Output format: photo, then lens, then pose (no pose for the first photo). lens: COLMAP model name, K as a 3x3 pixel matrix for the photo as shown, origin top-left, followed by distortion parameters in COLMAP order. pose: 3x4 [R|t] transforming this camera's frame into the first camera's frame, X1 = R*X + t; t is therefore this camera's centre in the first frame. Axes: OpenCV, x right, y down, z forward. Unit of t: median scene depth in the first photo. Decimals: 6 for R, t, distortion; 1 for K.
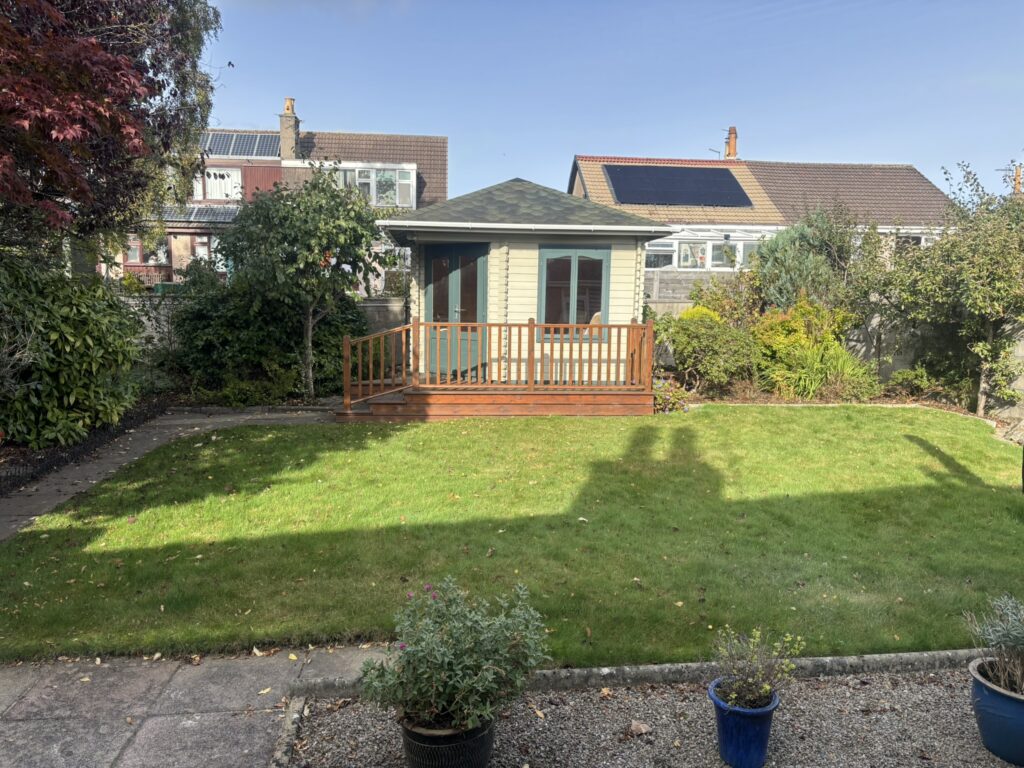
lens RADIAL K [[788.2, 0, 515.2], [0, 788.2, 386.2], [0, 0, 1]] dist [0.070887, -0.085672]
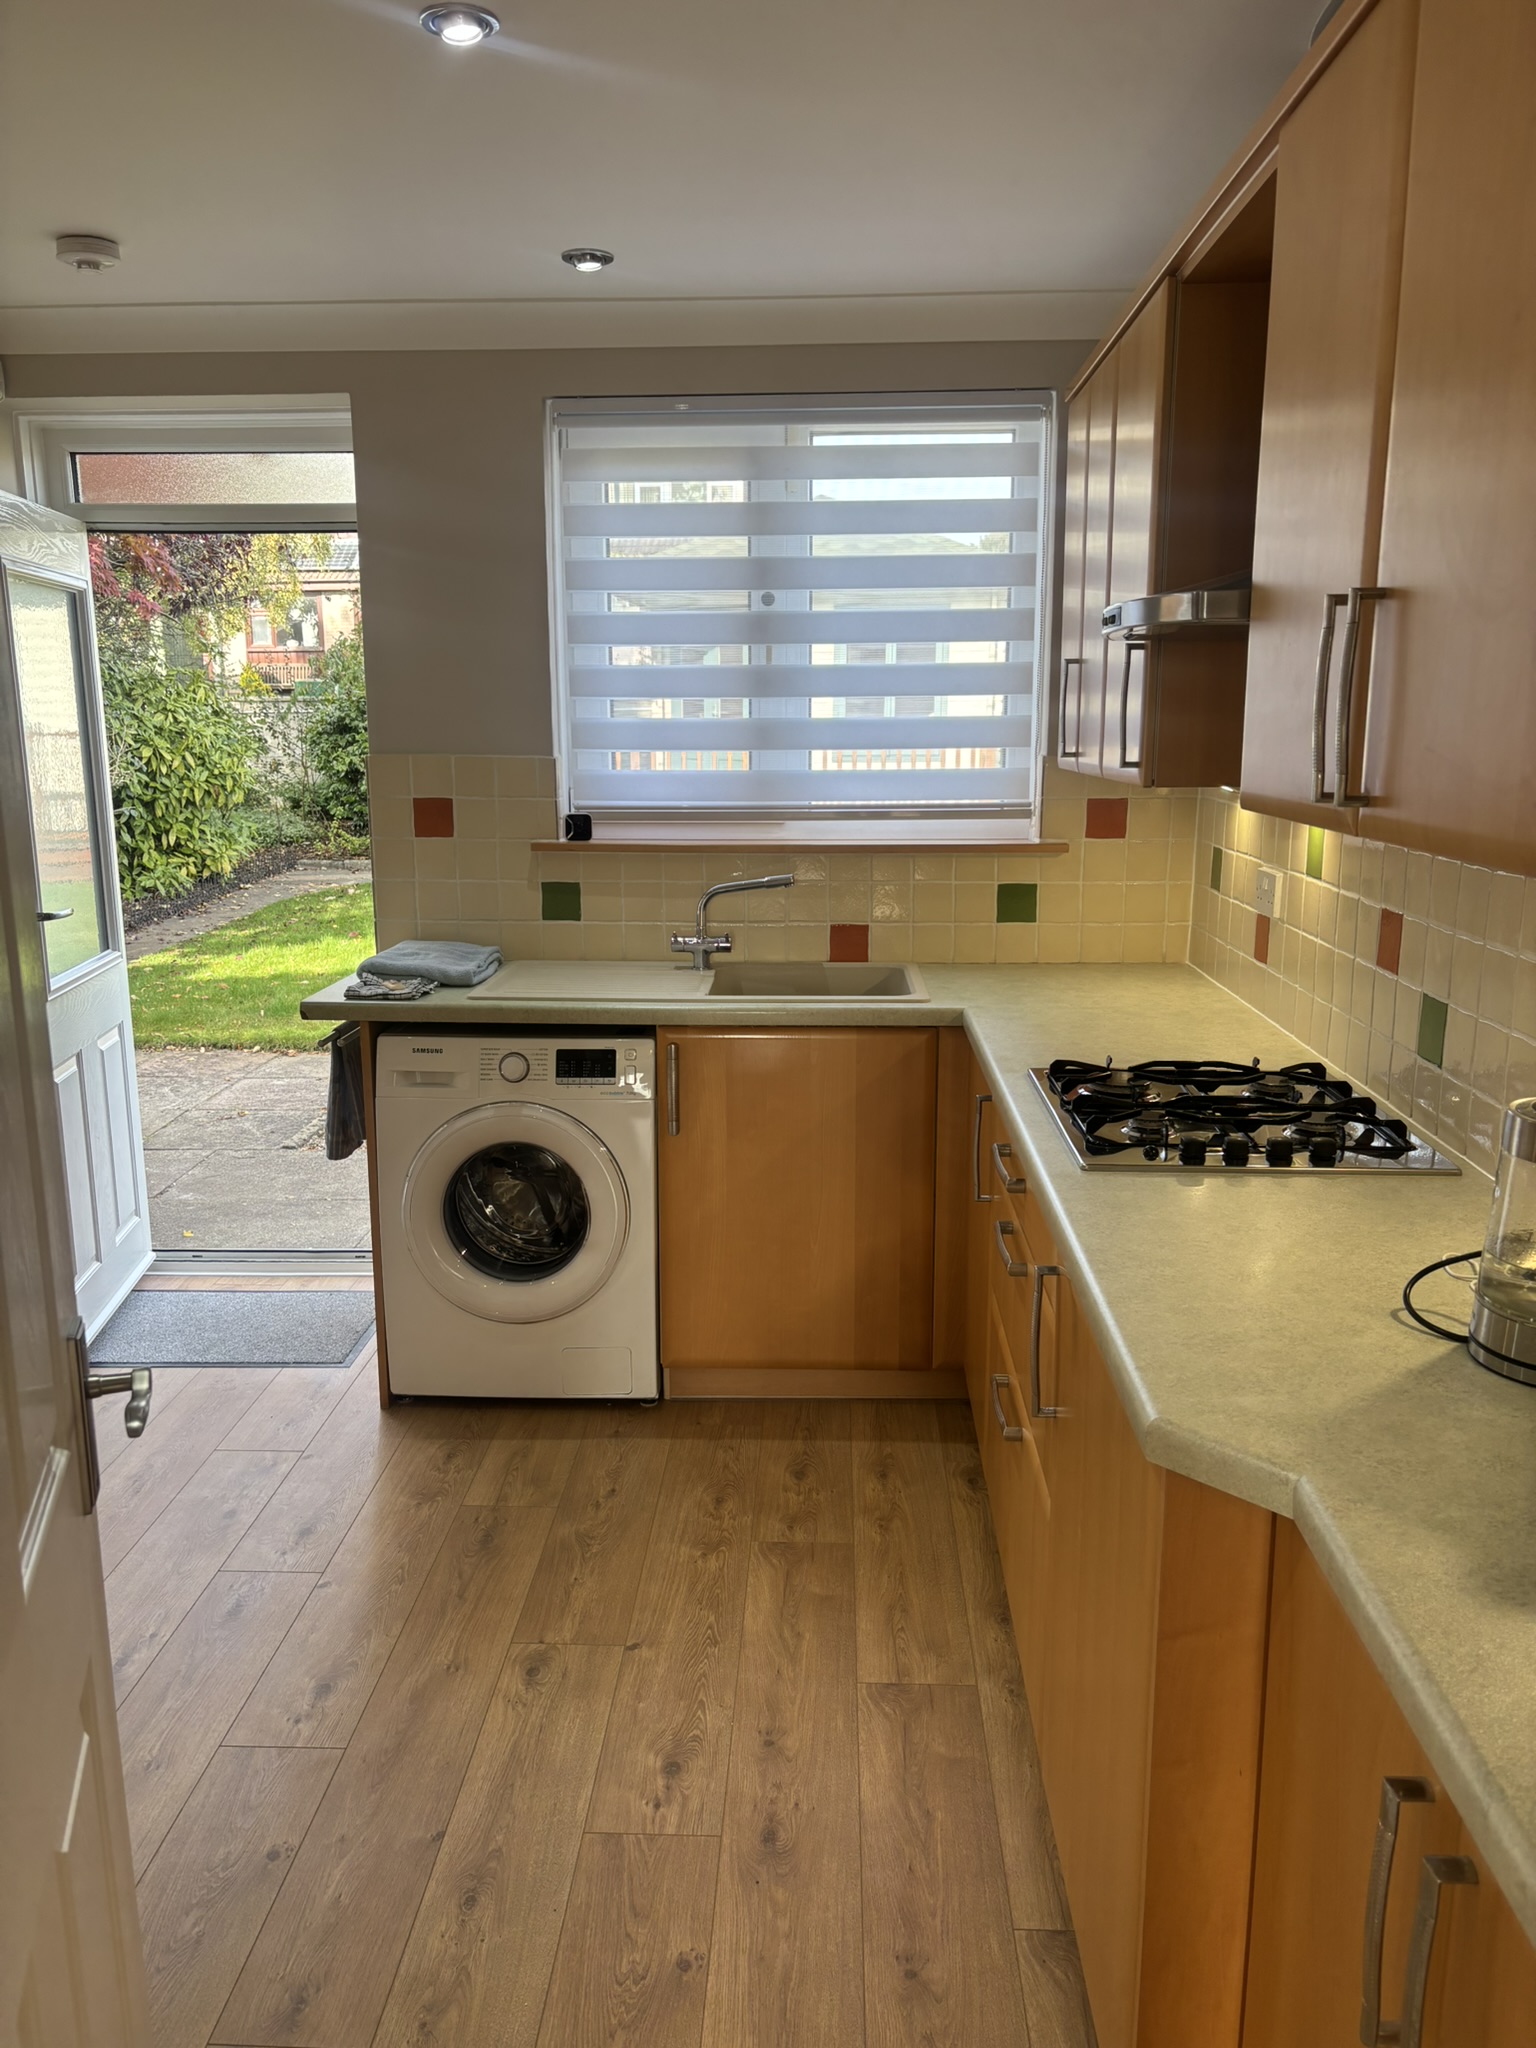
lens RADIAL K [[1576.4, 0, 698.2], [0, 1576.4, 1030.6], [0, 0, 1]] dist [0.070887, -0.085672]
pose [[0.982029, 0.013591, -0.188239, 0.217641], [0.004699, 0.995334, 0.096377, 0.054486], [0.188670, -0.095530, 0.977383, -0.388387]]
